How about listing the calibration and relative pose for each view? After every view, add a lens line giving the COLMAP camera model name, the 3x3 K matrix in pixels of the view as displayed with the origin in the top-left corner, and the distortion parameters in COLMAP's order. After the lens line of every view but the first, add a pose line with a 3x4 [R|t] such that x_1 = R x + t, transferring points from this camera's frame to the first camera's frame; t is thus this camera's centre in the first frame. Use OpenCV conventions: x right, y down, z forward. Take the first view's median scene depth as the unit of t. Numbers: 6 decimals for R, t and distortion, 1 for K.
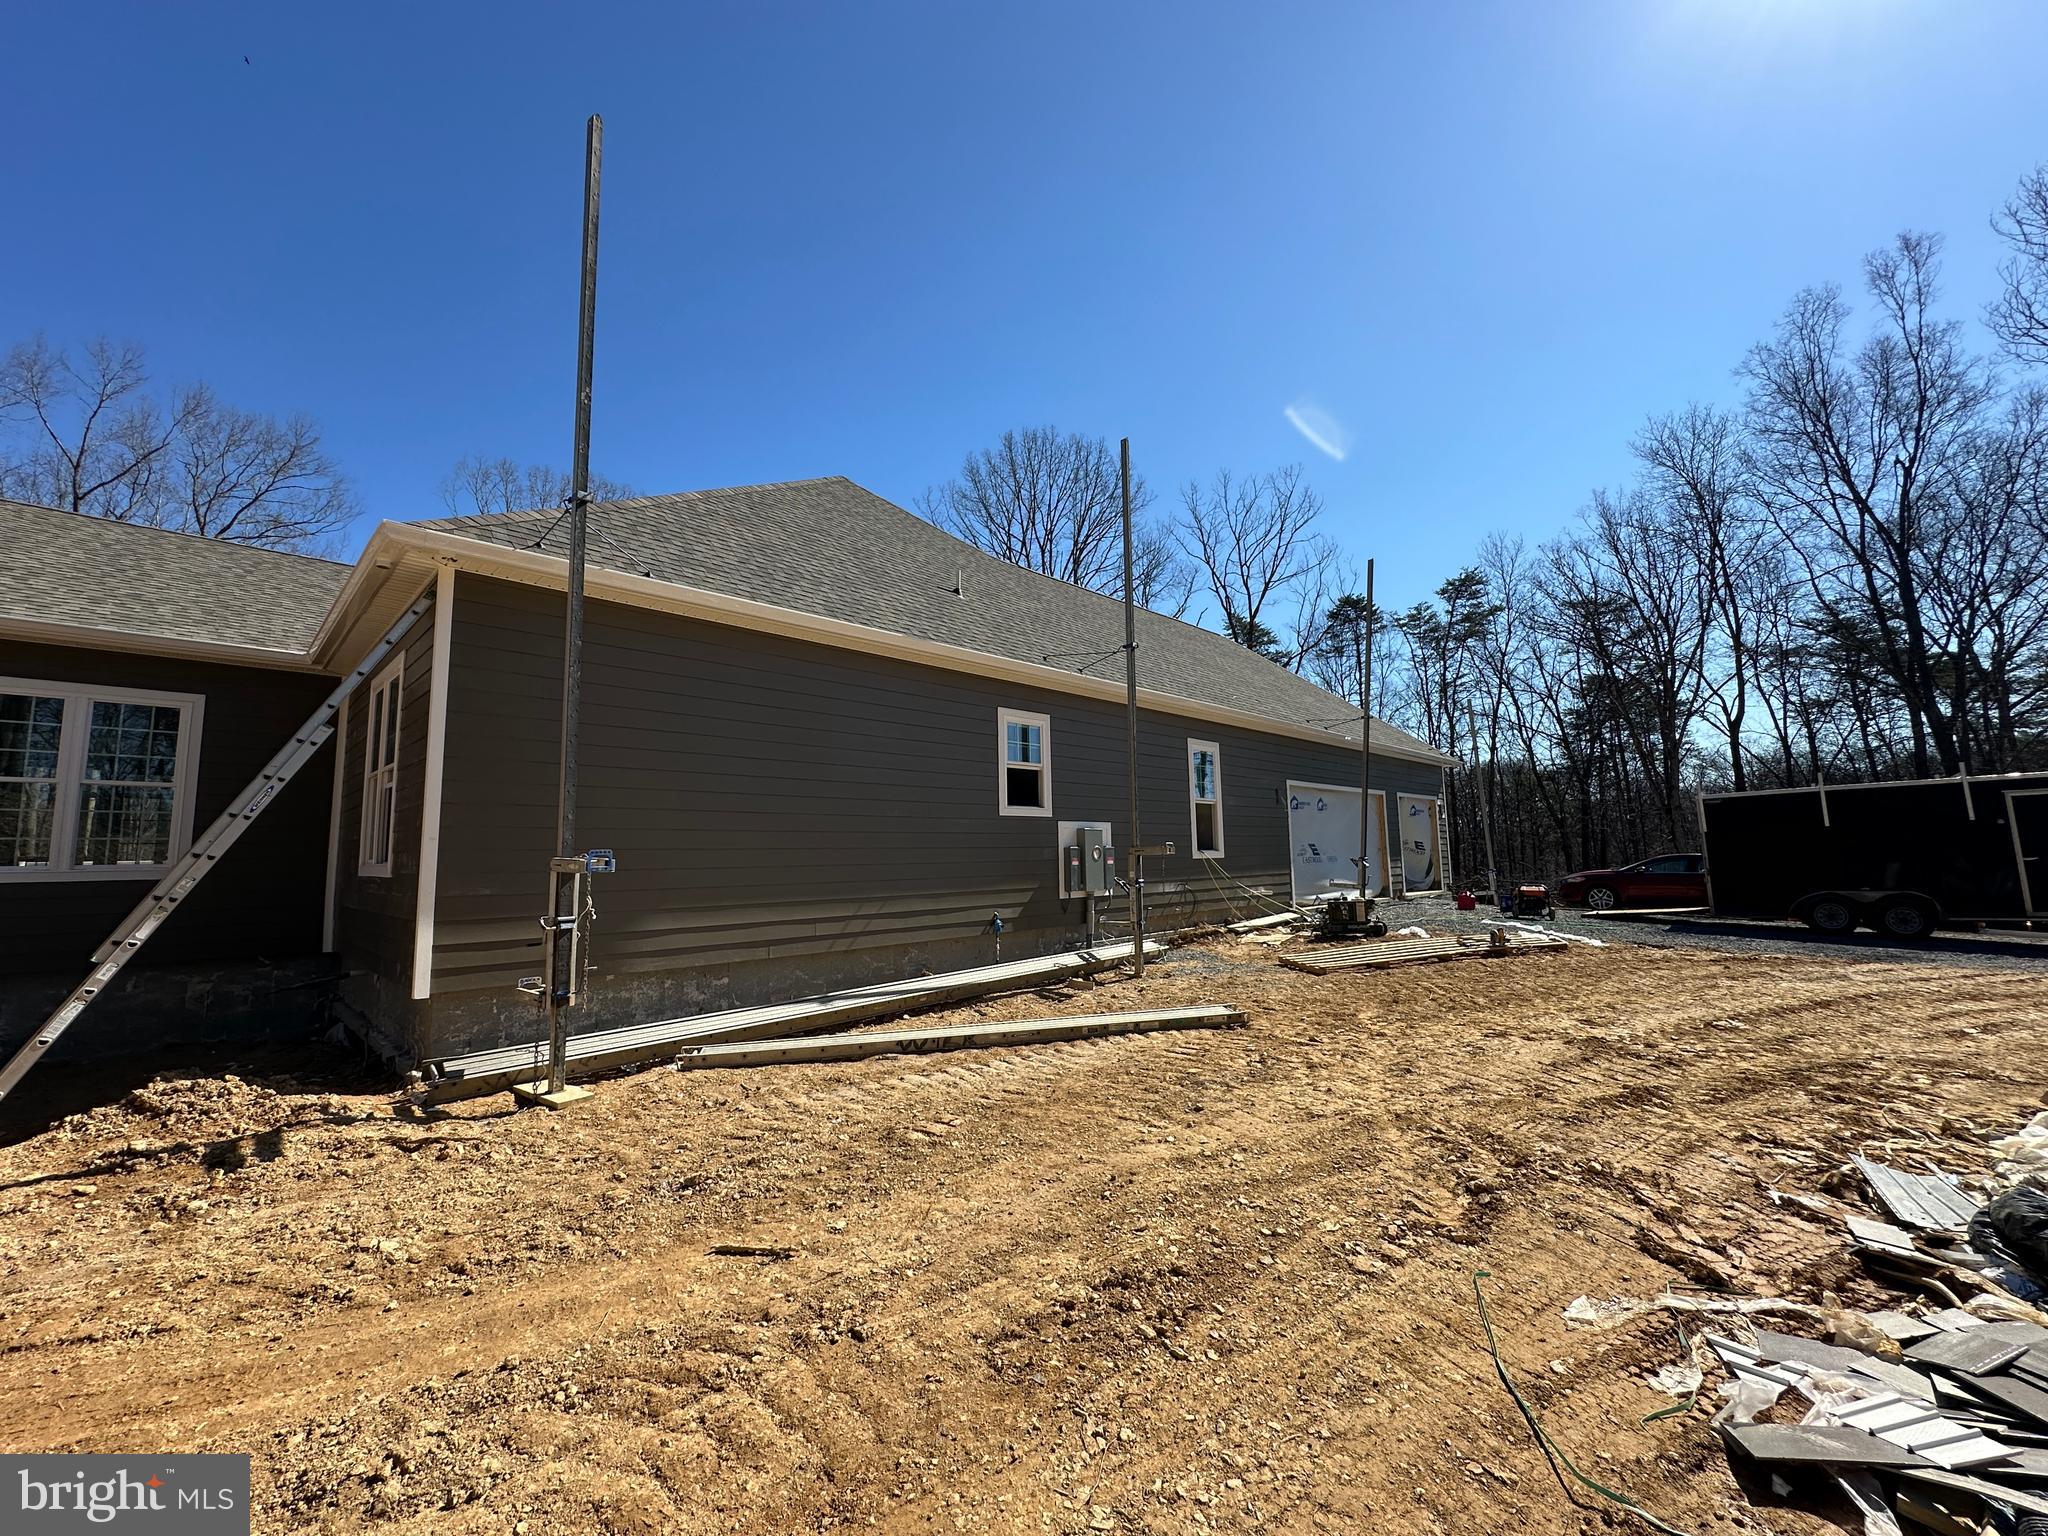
lens RADIAL K [[814.7, 0, 1024.0], [0, 814.7, 768.0], [0, 0, 1]] dist [0.000537, -0.000617]
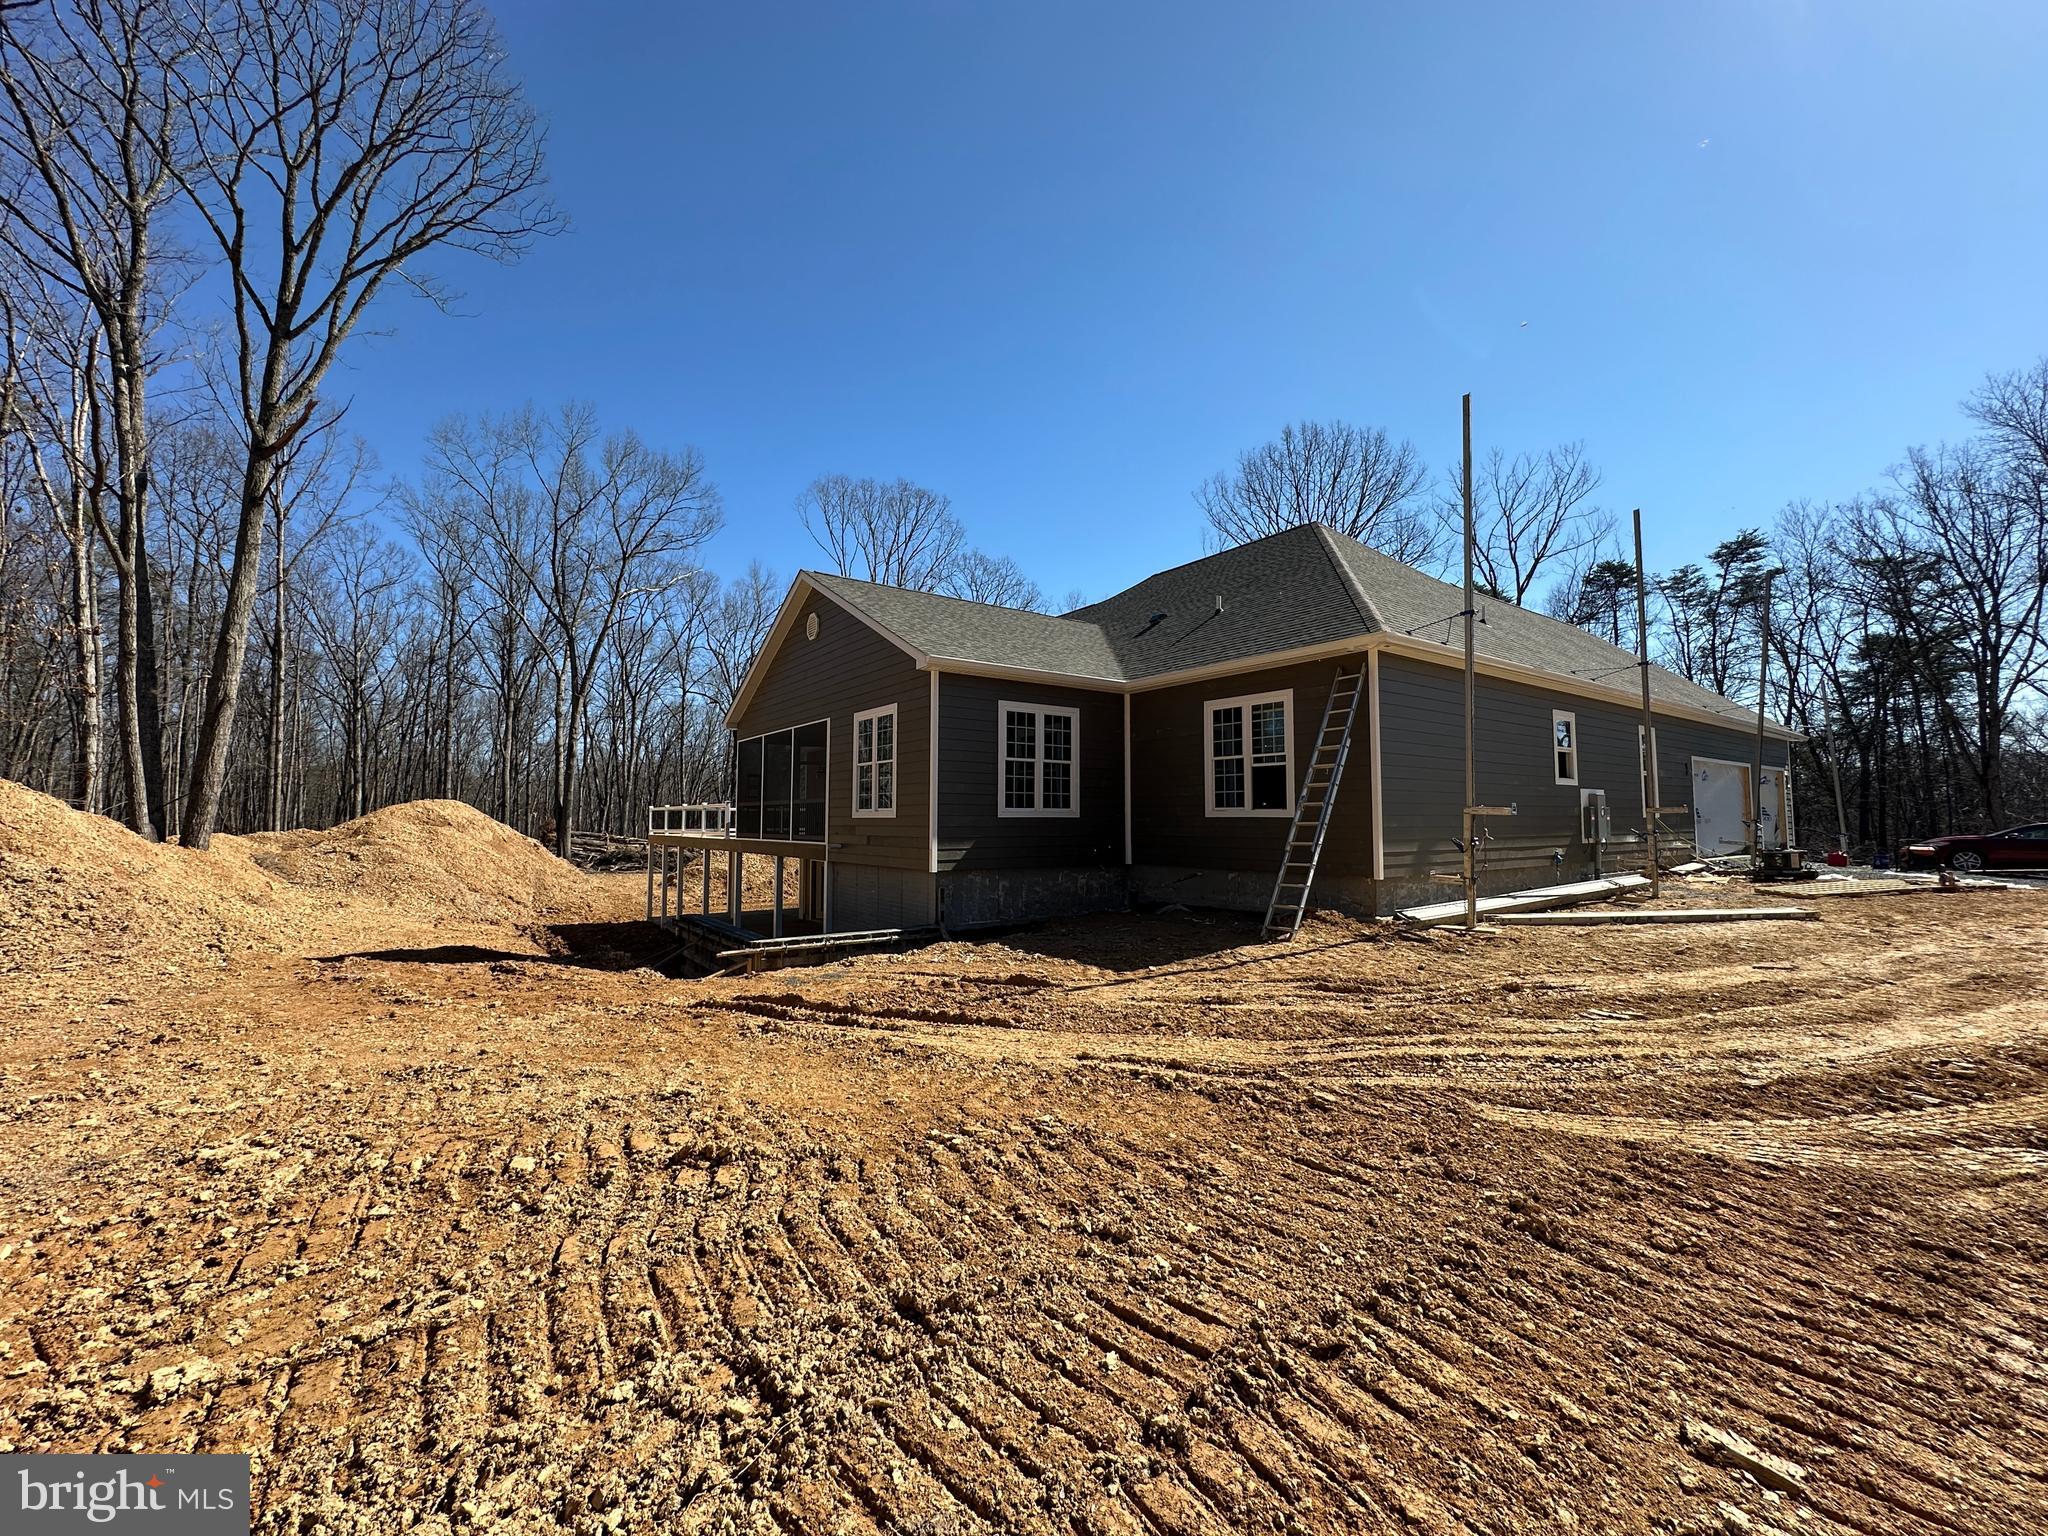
lens RADIAL K [[814.7, 0, 1024.0], [0, 814.7, 768.0], [0, 0, 1]] dist [0.000537, -0.000617]
pose [[0.986446, 0.007203, -0.163928, -0.182952], [0.000816, 0.998808, 0.048795, -0.010647], [0.164084, -0.048267, 0.985265, -0.147262]]
